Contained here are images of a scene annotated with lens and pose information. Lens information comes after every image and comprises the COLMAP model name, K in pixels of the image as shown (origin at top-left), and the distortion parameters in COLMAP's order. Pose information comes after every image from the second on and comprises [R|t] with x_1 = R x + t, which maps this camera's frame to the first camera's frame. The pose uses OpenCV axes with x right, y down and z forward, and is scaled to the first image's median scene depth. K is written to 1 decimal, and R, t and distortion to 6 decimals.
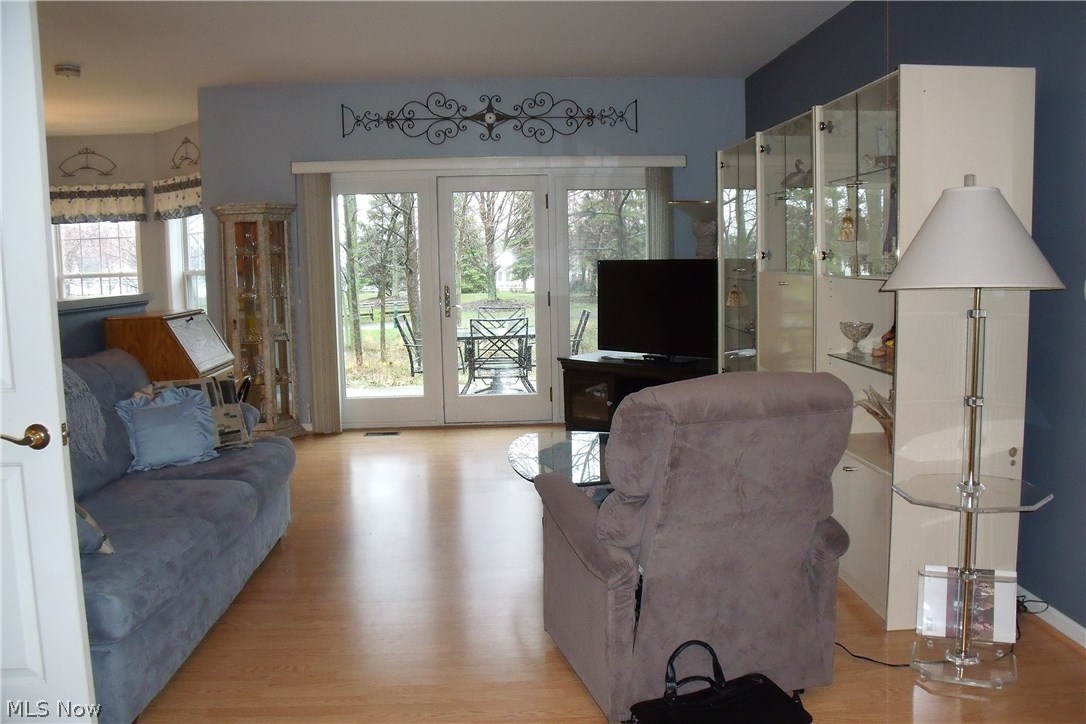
lens RADIAL K [[931.7, 0, 564.6], [0, 931.7, 378.0], [0, 0, 1]] dist [-0.187420, 0.157223]
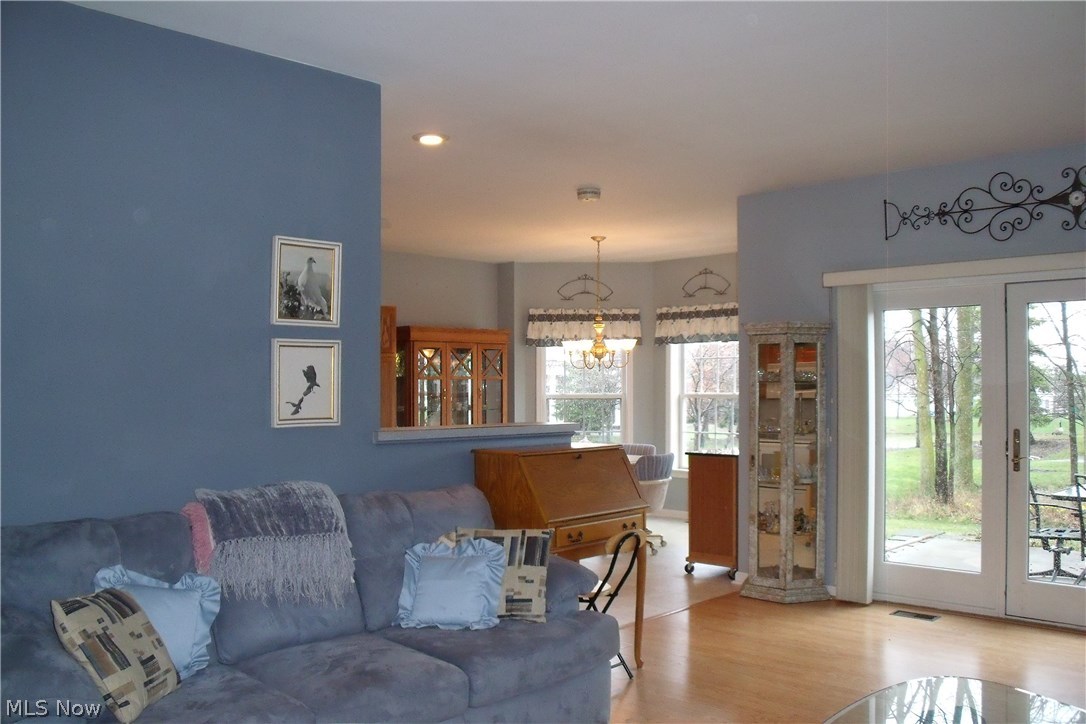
lens RADIAL K [[931.7, 0, 564.6], [0, 931.7, 378.0], [0, 0, 1]] dist [-0.187420, 0.157223]
pose [[0.671337, 0.011502, -0.741063, 0.165909], [-0.105581, 0.991166, -0.080264, -0.046047], [0.733593, 0.132127, 0.666621, 0.262181]]
